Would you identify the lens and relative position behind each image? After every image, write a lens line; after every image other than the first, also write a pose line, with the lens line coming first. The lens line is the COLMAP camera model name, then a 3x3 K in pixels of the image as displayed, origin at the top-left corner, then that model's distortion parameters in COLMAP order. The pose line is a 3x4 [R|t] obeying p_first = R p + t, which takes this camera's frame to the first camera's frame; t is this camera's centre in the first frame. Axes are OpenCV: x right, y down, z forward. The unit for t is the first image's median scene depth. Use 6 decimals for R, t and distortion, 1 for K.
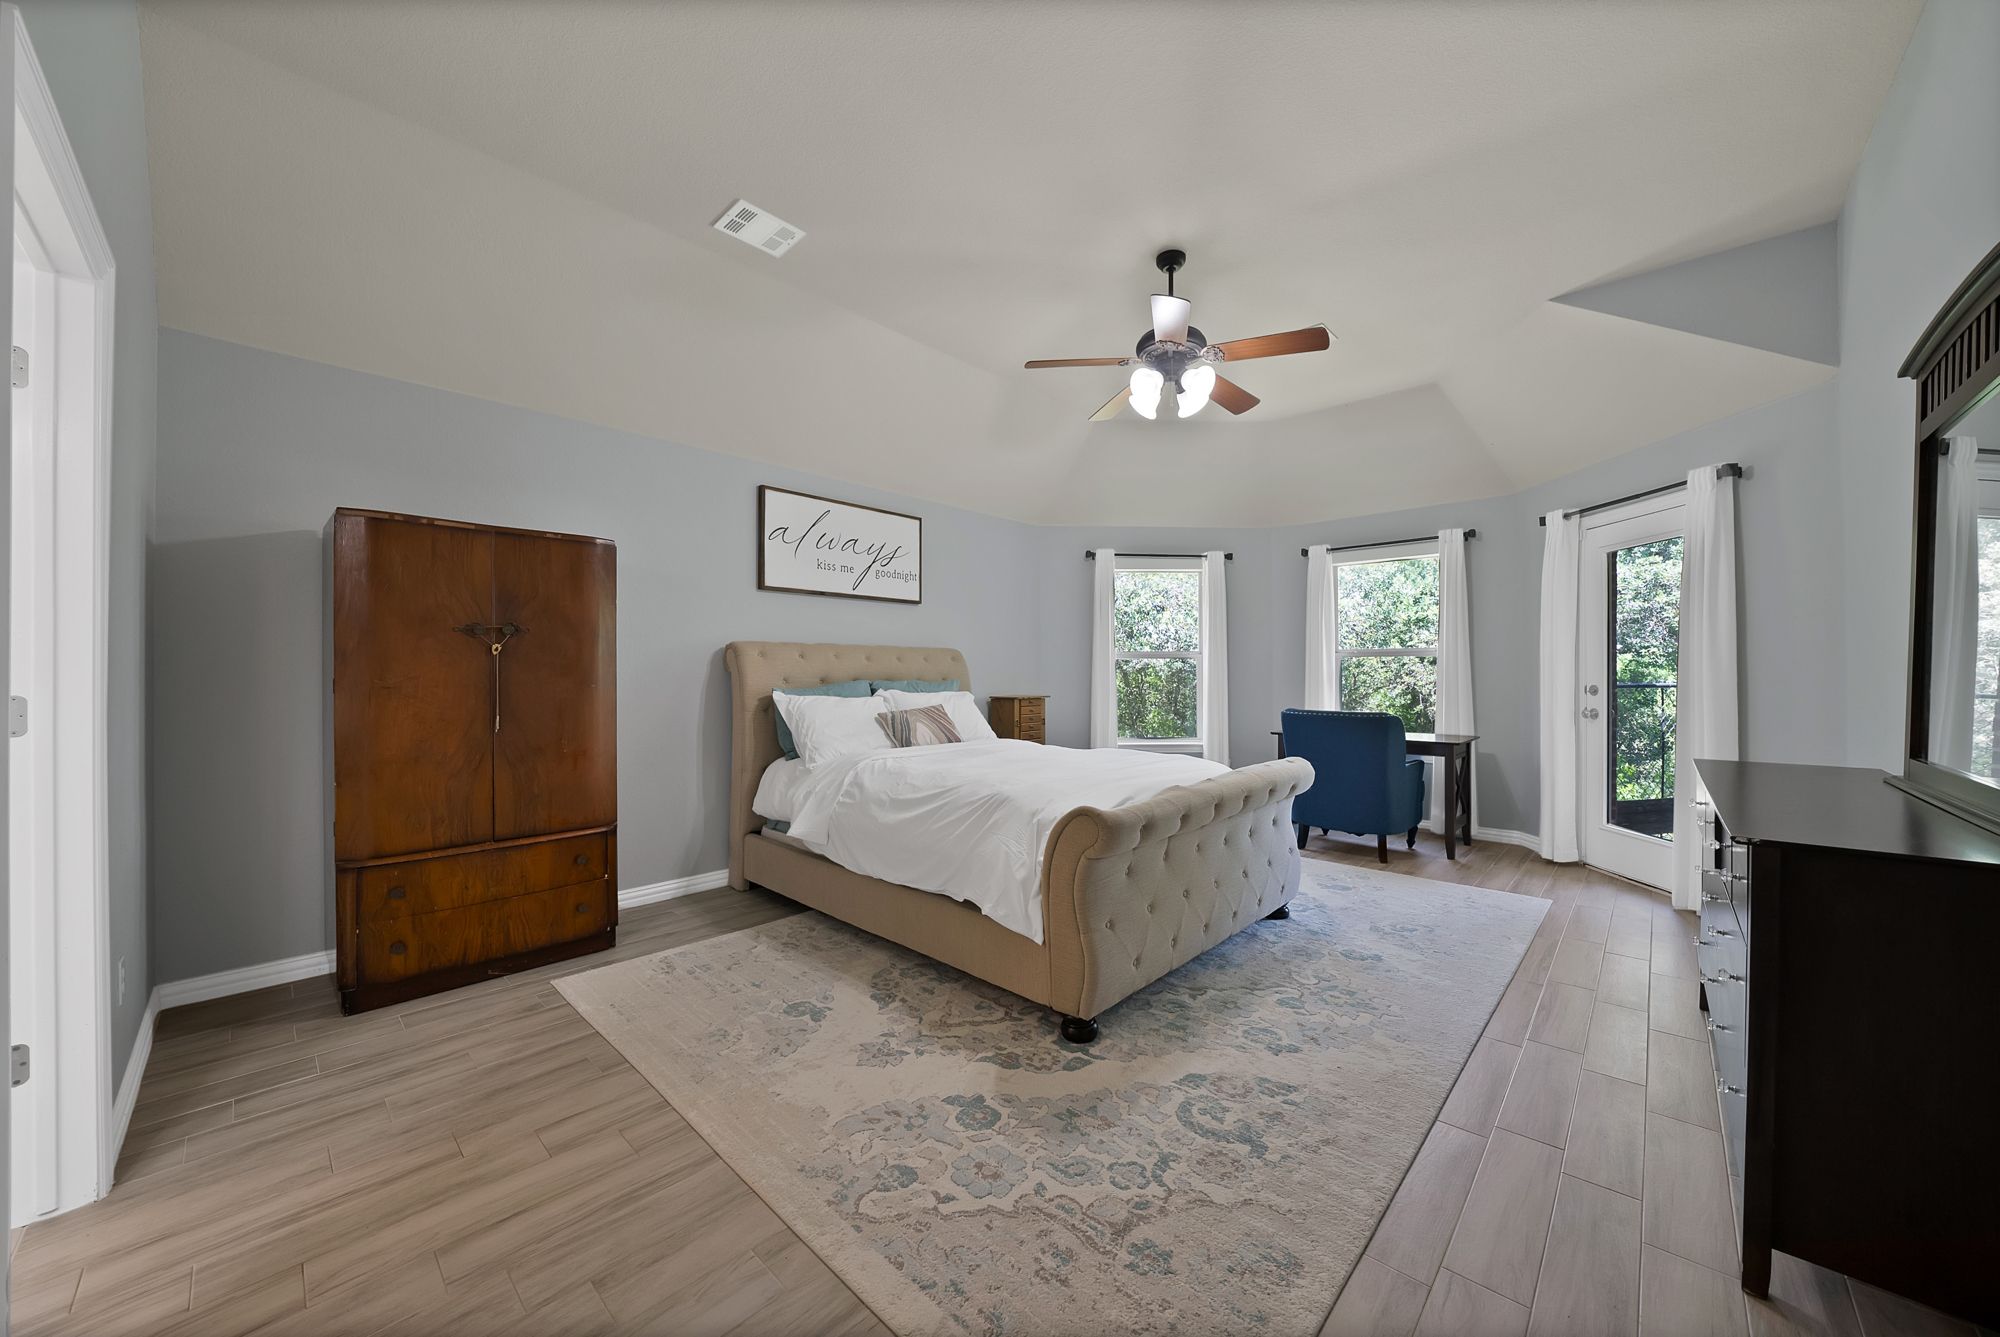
lens RADIAL K [[716.1, 0, 989.4], [0, 716.1, 676.0], [0, 0, 1]] dist [-0.017840, 0.000062]
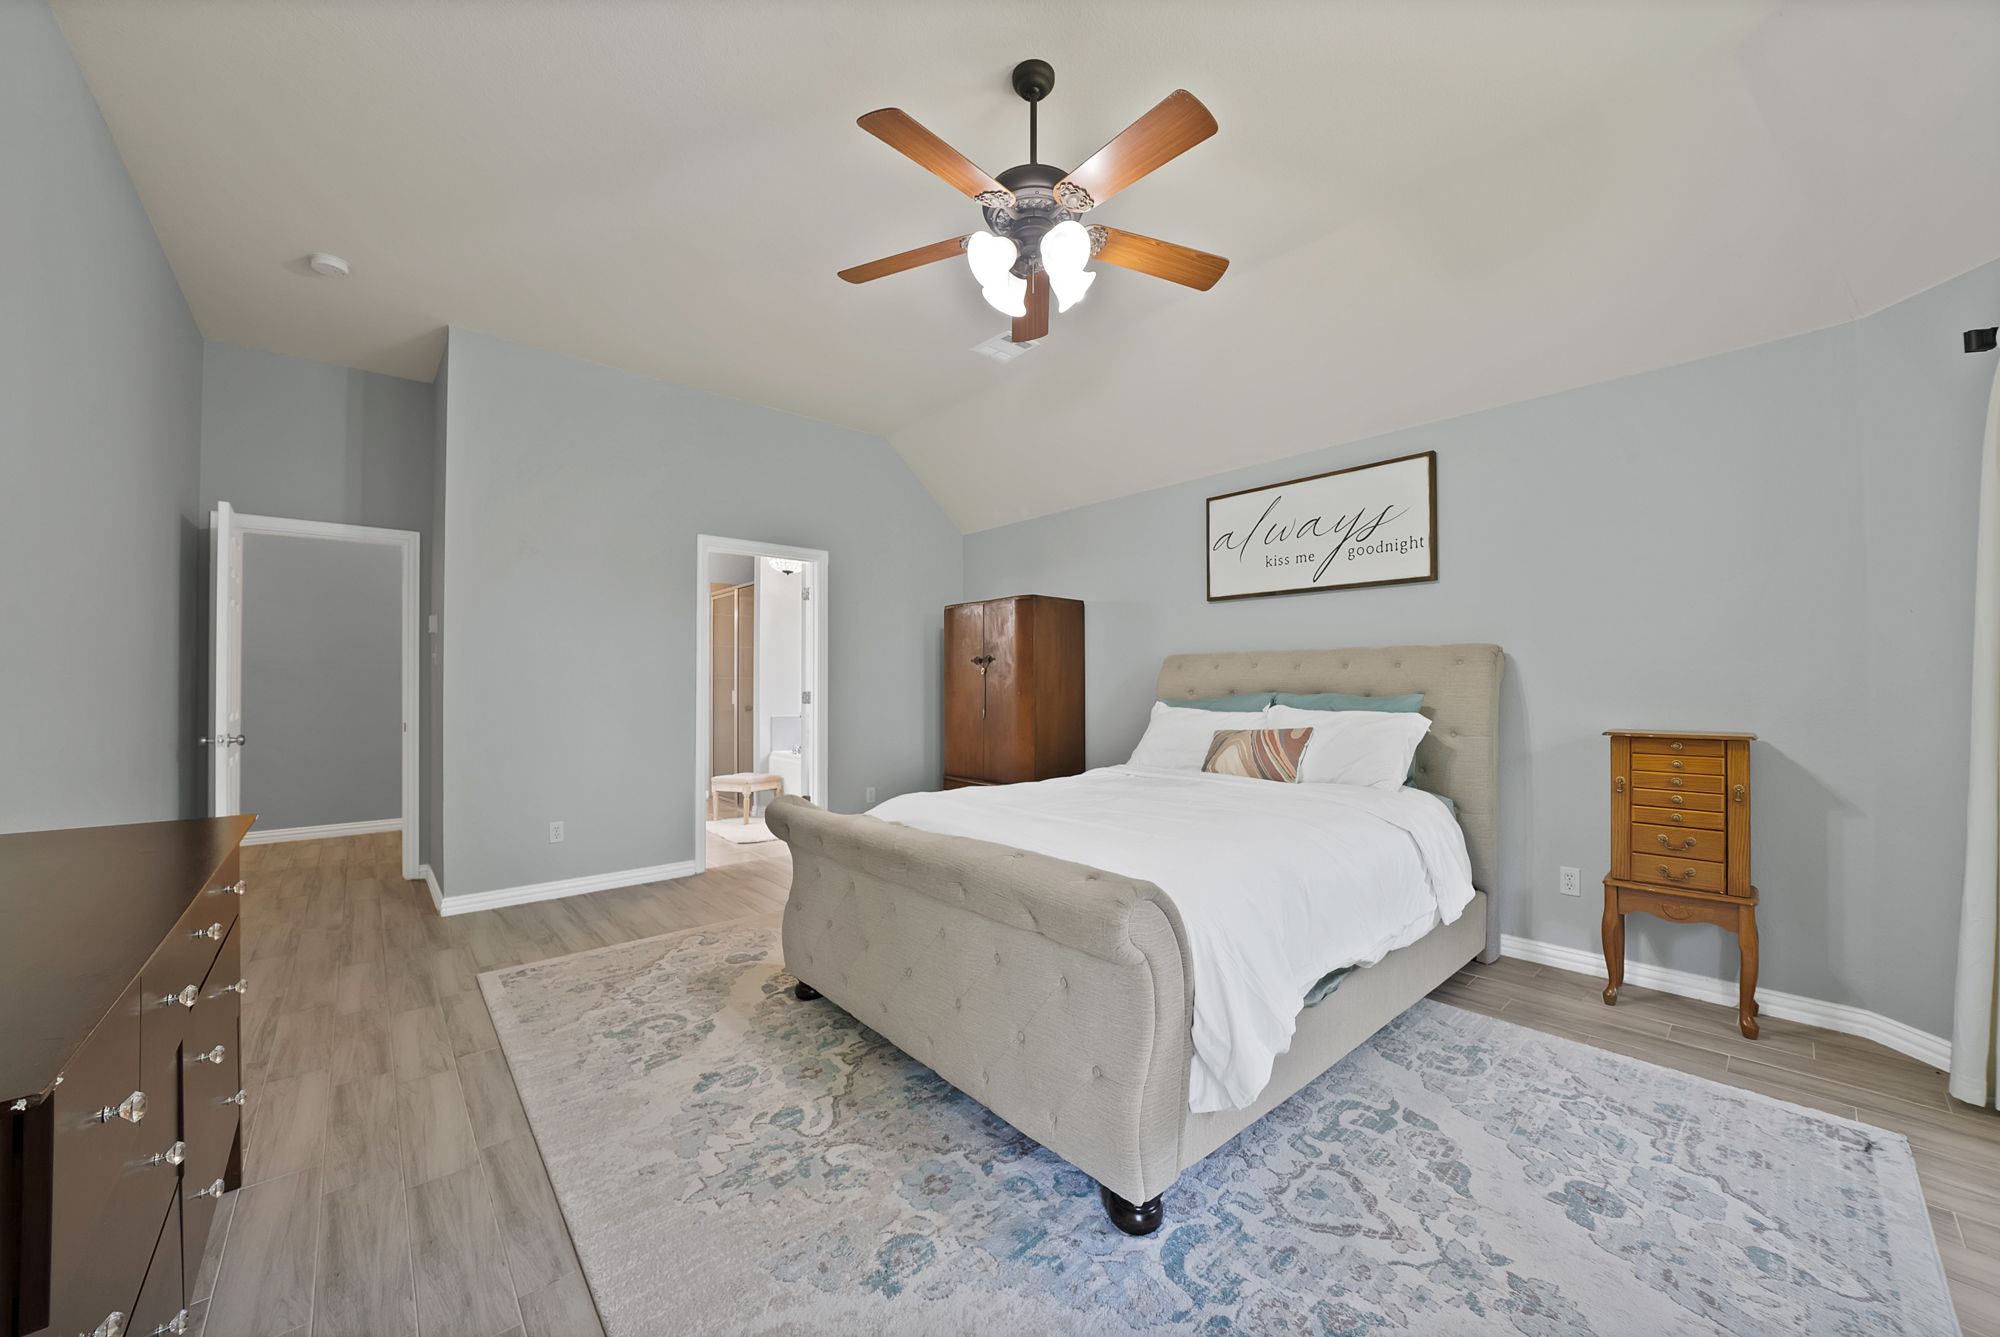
lens RADIAL K [[716.1, 0, 989.4], [0, 716.1, 676.0], [0, 0, 1]] dist [-0.017840, 0.000062]
pose [[-0.084585, -0.013913, -0.996319, 1.056678], [-0.005601, 0.999893, -0.013487, -0.001542], [0.996401, 0.004439, -0.084653, 1.155586]]
